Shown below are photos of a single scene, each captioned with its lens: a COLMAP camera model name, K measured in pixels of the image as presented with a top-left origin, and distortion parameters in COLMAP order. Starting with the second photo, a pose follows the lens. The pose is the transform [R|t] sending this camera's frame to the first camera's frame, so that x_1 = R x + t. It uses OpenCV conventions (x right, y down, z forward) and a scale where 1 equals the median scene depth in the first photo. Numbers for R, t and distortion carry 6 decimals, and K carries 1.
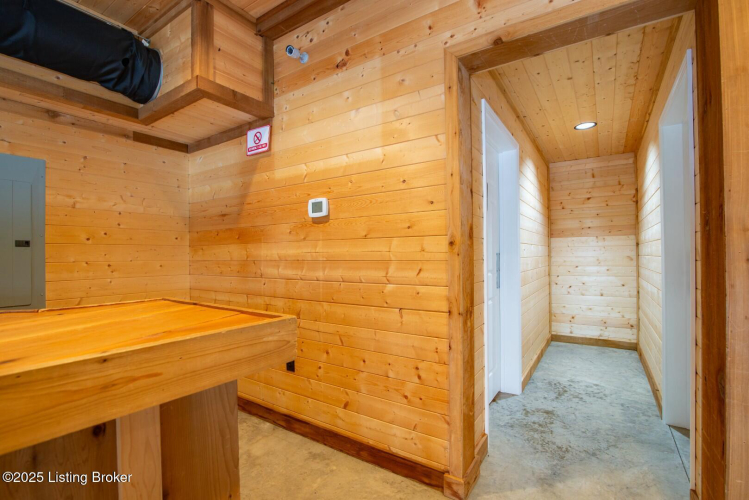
lens RADIAL K [[350.1, 0, 372.3], [0, 350.1, 254.1], [0, 0, 1]] dist [-0.012694, 0.001307]
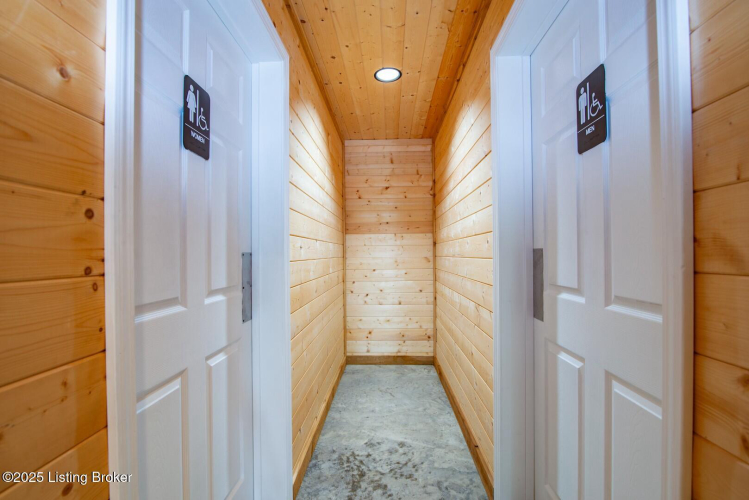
lens RADIAL K [[350.1, 0, 377.4], [0, 350.1, 252.6], [0, 0, 1]] dist [-0.012694, 0.001307]
pose [[0.852427, 0.005128, 0.522821, 0.176194], [-0.002639, 0.999981, -0.005505, -0.000360], [-0.522840, 0.003313, 0.852424, 0.319647]]
